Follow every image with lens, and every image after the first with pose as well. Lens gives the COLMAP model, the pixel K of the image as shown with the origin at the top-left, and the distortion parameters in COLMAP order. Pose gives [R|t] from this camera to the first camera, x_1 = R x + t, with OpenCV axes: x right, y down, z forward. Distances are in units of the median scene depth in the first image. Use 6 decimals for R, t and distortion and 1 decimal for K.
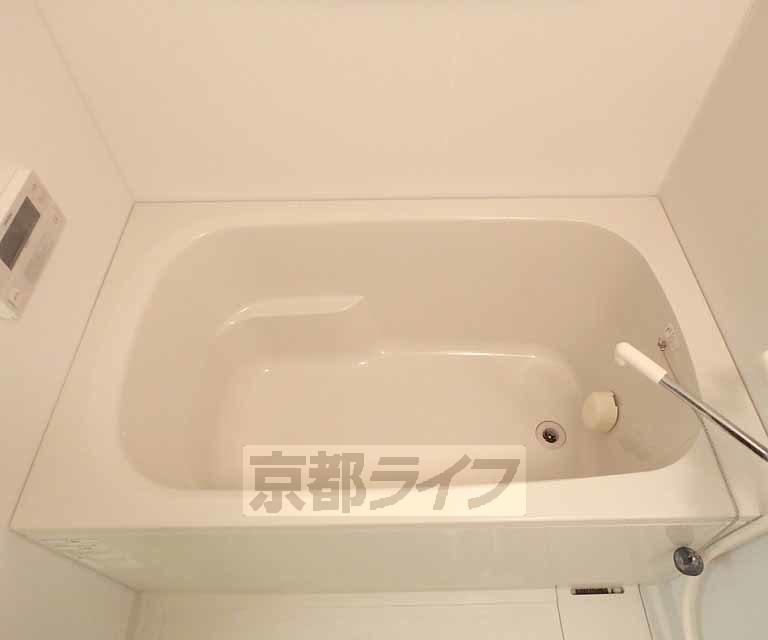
lens RADIAL K [[529.8, 0, 384.0], [0, 529.8, 320.0], [0, 0, 1]] dist [-0.004492, -0.000927]
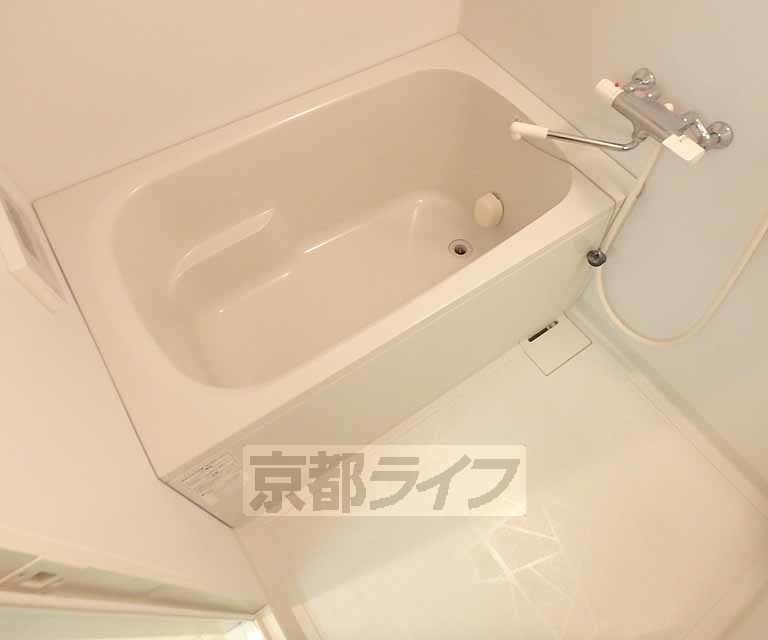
lens RADIAL K [[544.7, 0, 384.0], [0, 544.7, 320.0], [0, 0, 1]] dist [-0.003925, -0.001290]
pose [[0.828246, -0.458490, 0.322172, -0.386185], [0.426365, 0.888697, 0.168616, 0.085777], [-0.363622, -0.002293, 0.931544, -0.153589]]
